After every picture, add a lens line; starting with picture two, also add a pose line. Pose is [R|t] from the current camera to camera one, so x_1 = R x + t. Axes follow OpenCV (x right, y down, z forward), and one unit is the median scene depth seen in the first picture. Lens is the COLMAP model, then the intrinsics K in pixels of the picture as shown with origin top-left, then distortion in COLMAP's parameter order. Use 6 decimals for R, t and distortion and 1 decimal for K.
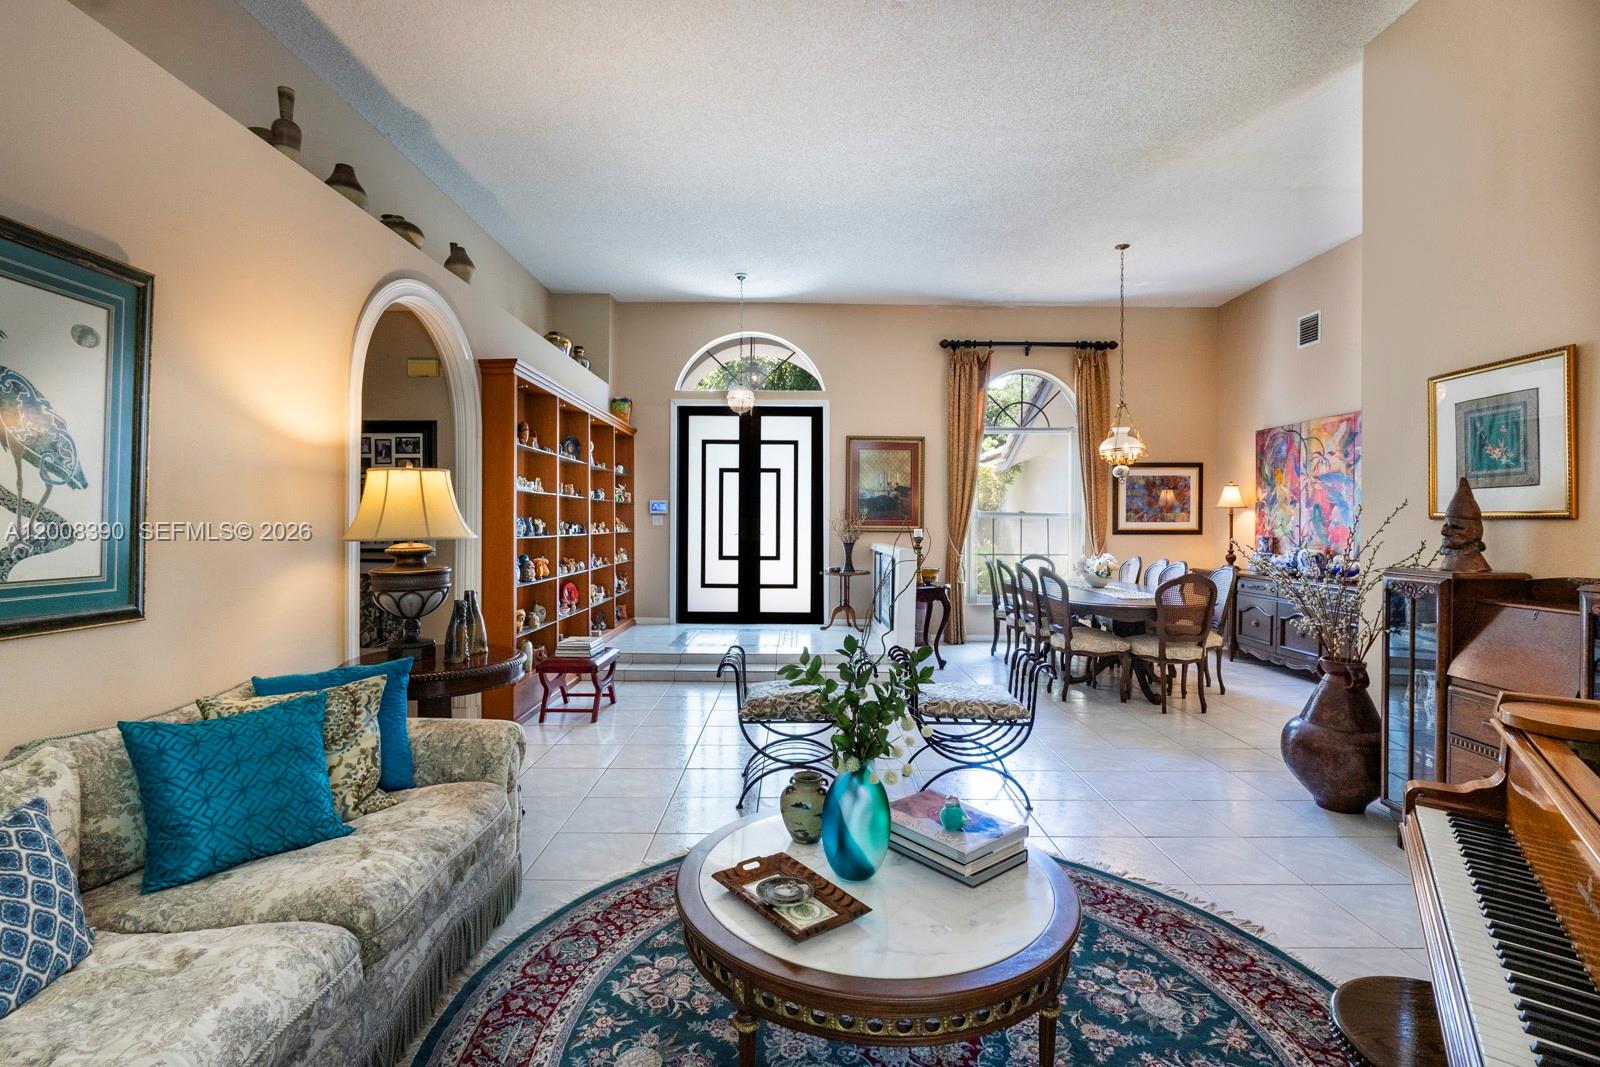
lens RADIAL K [[765.1, 0, 785.2], [0, 765.1, 525.9], [0, 0, 1]] dist [-0.010876, -0.002083]
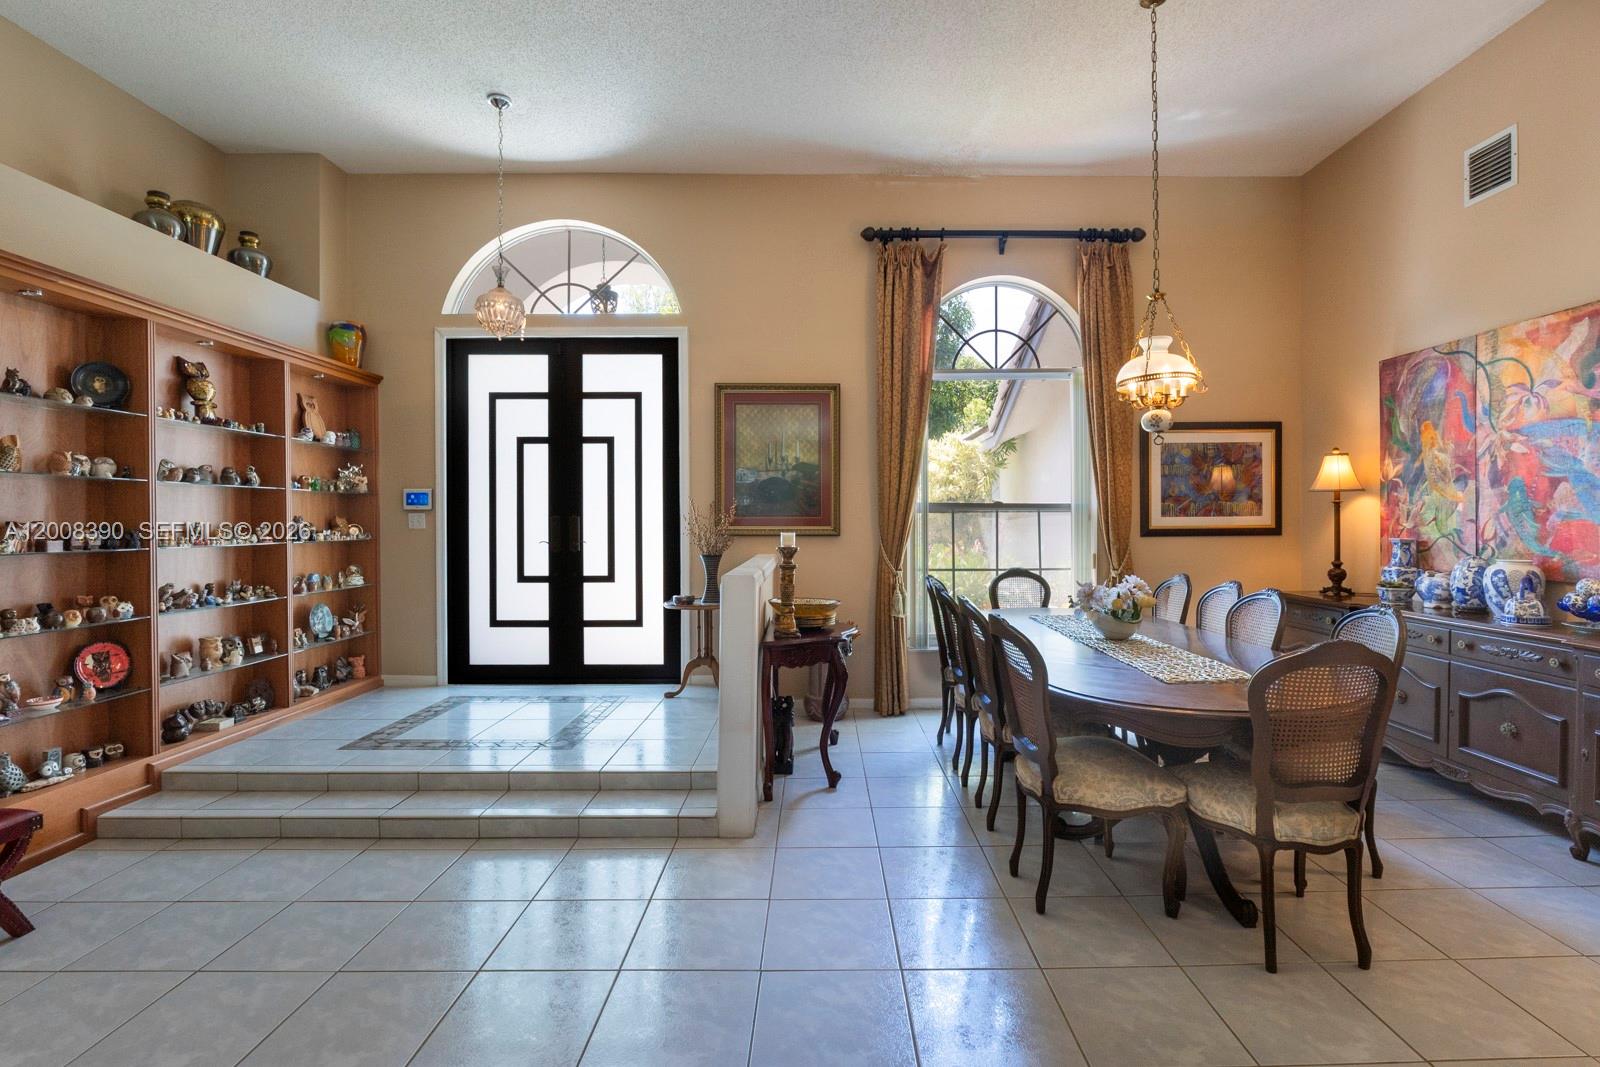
lens RADIAL K [[678.2, 0, 853.8], [0, 678.2, 520.7], [0, 0, 1]] dist [-0.006958, -0.000306]
pose [[0.999895, -0.009190, 0.011175, 0.187927], [0.009221, 0.999954, -0.002707, -0.002460], [-0.011150, 0.002810, 0.999934, 0.447174]]
